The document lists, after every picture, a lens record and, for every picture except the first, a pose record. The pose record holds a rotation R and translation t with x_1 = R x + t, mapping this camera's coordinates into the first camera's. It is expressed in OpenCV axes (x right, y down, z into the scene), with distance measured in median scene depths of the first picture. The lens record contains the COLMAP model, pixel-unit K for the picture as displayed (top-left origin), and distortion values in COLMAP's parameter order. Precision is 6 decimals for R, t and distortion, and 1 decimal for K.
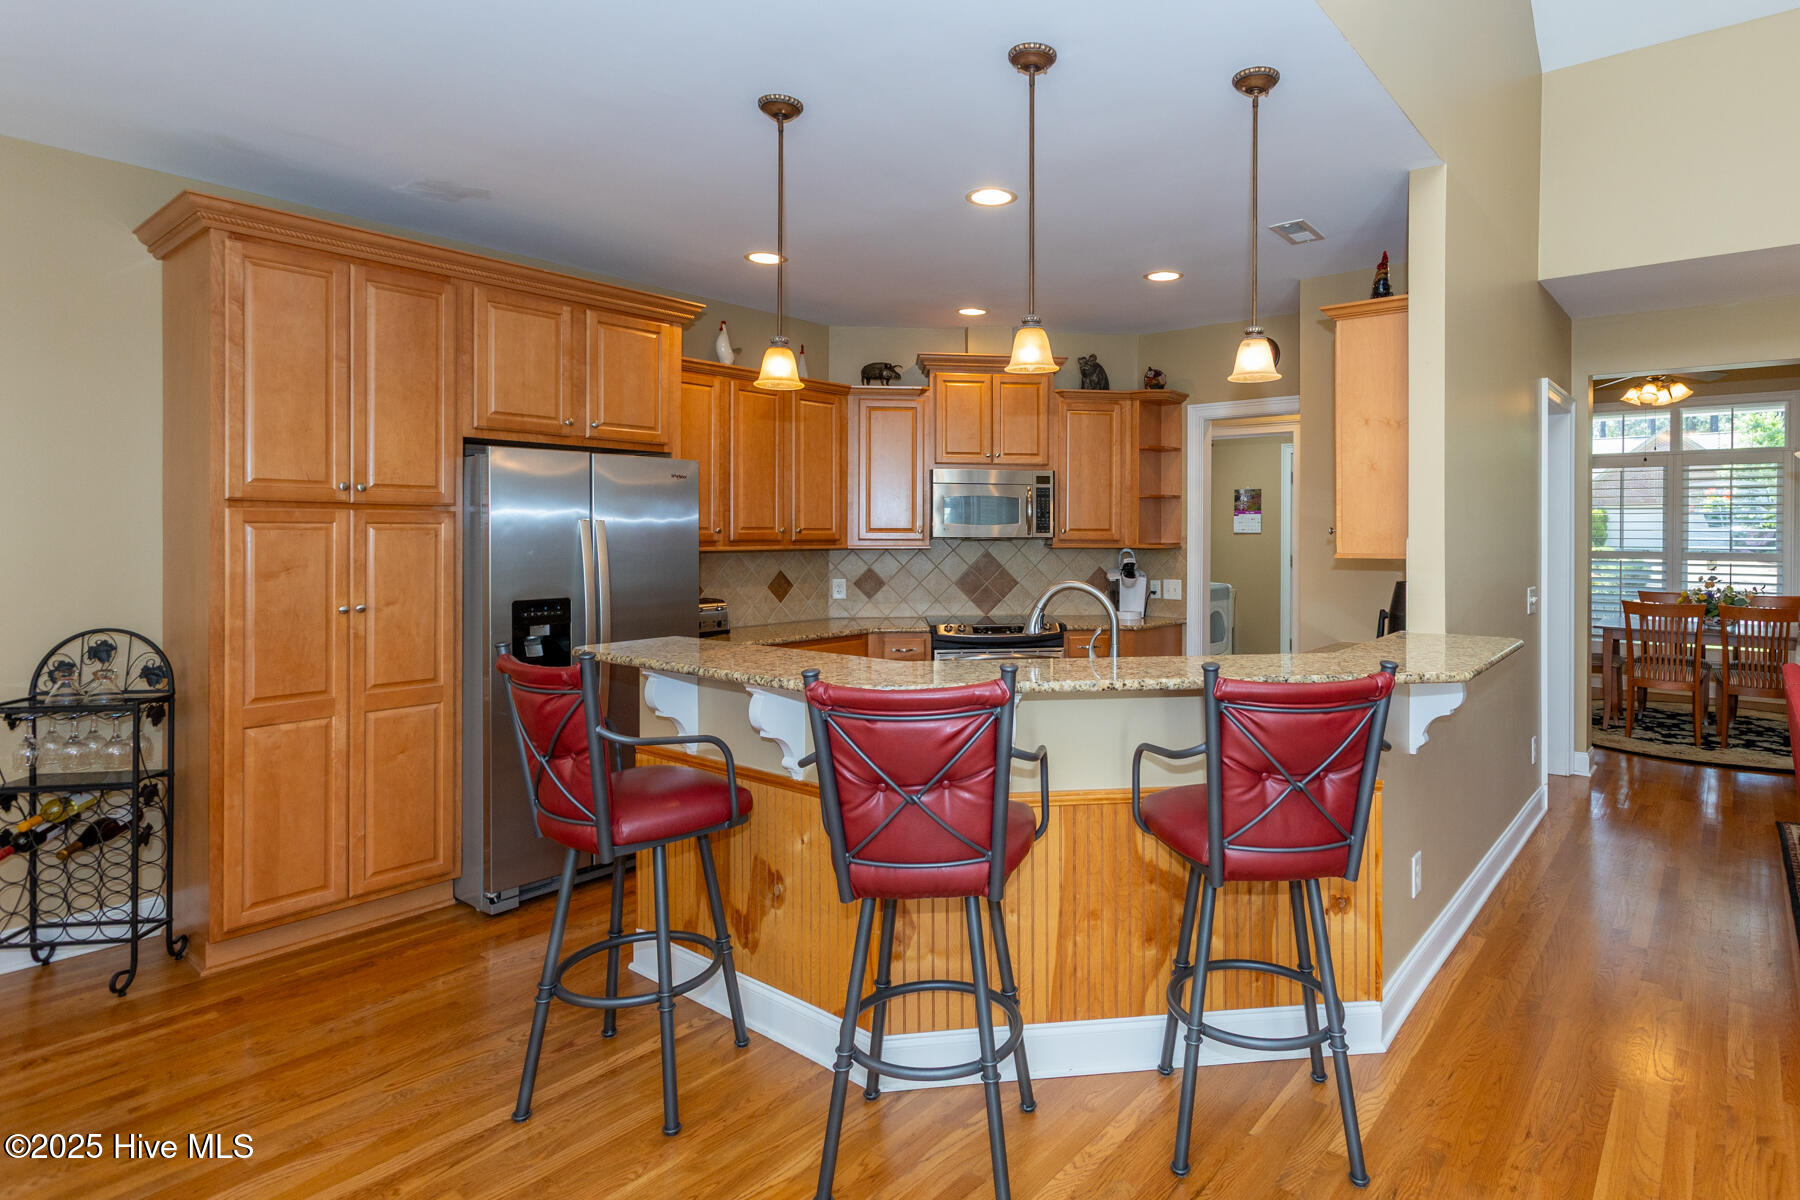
lens RADIAL K [[947.8, 0, 1009.2], [0, 947.8, 537.7], [0, 0, 1]] dist [-0.001414, 0.002409]
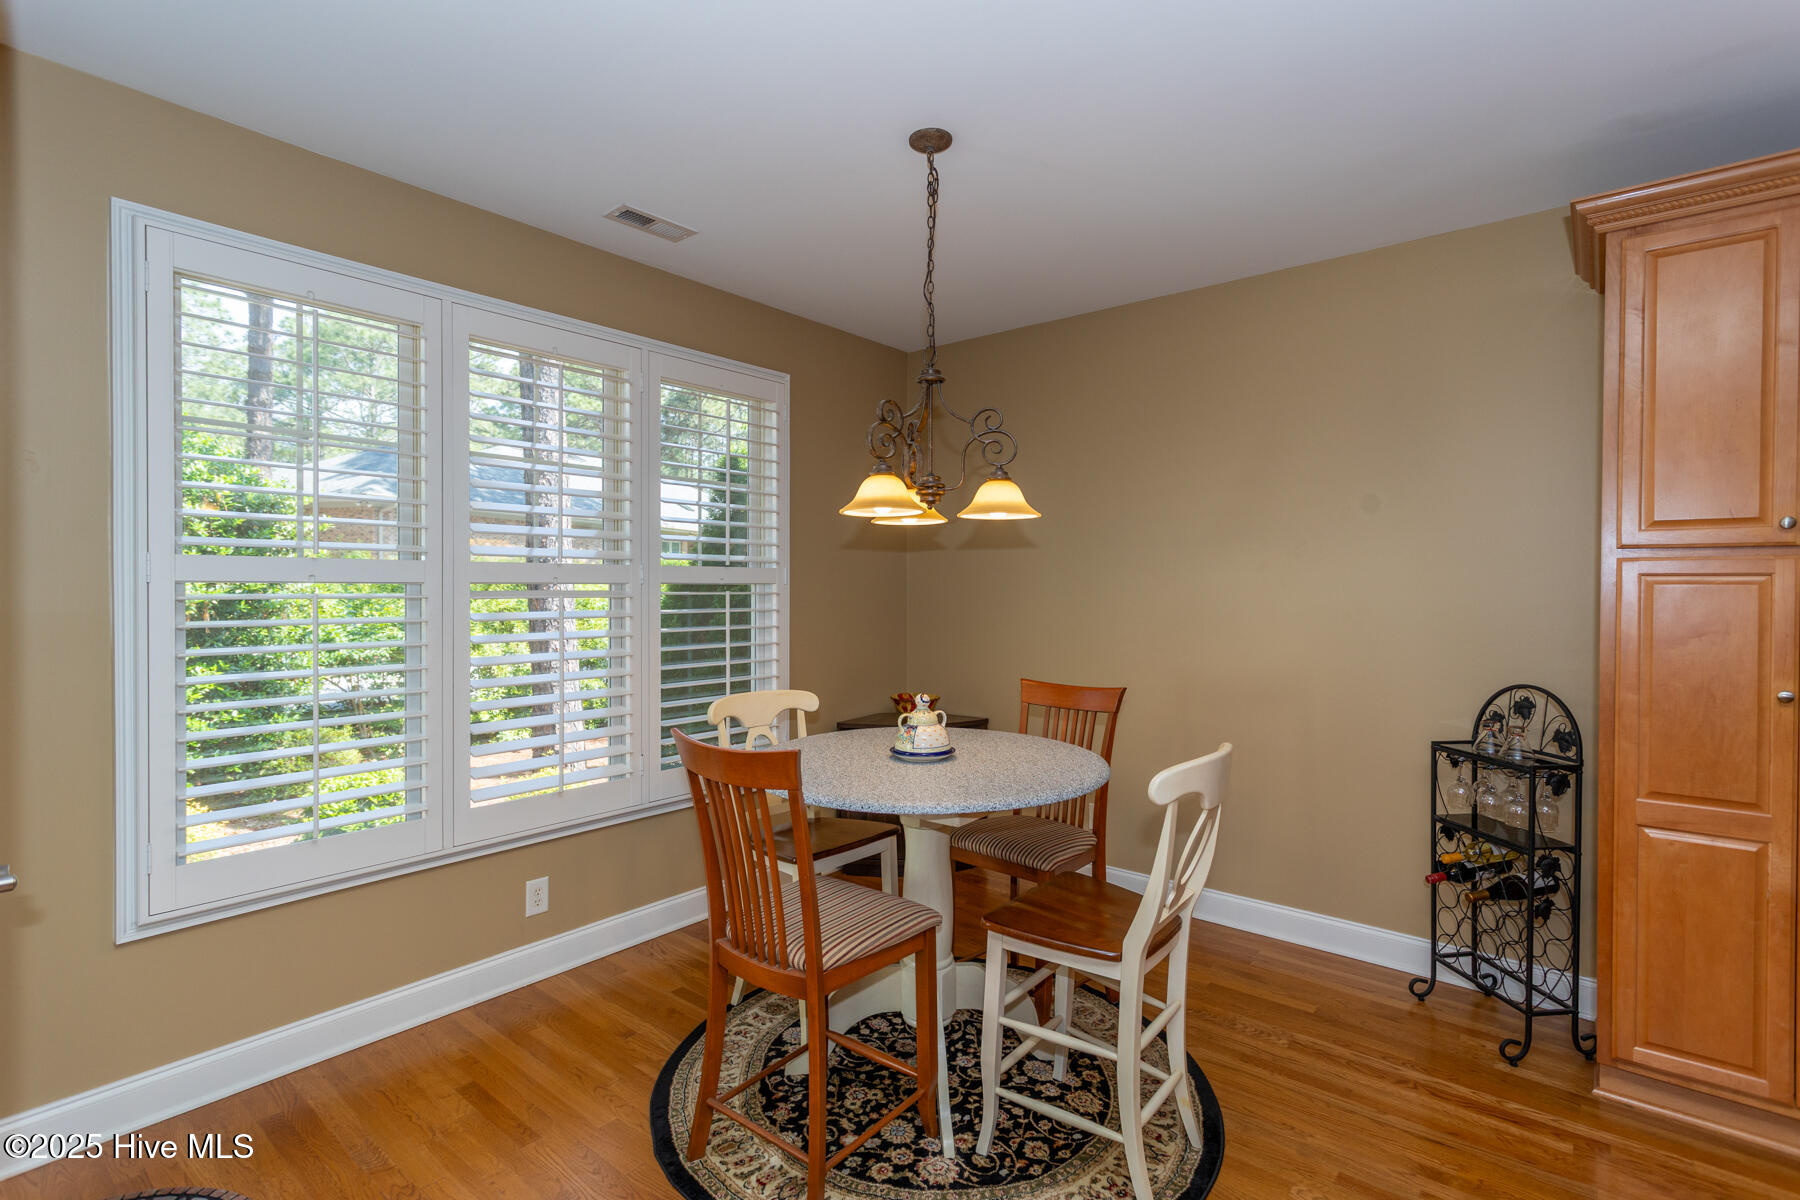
lens RADIAL K [[848.2, 0, 914.7], [0, 848.2, 594.8], [0, 0, 1]] dist [0.000677, -0.000445]
pose [[-0.031197, 0.009511, -0.999468, -0.047762], [-0.008714, 0.999914, 0.009787, -0.001450], [0.999475, 0.009015, -0.031112, 0.371384]]
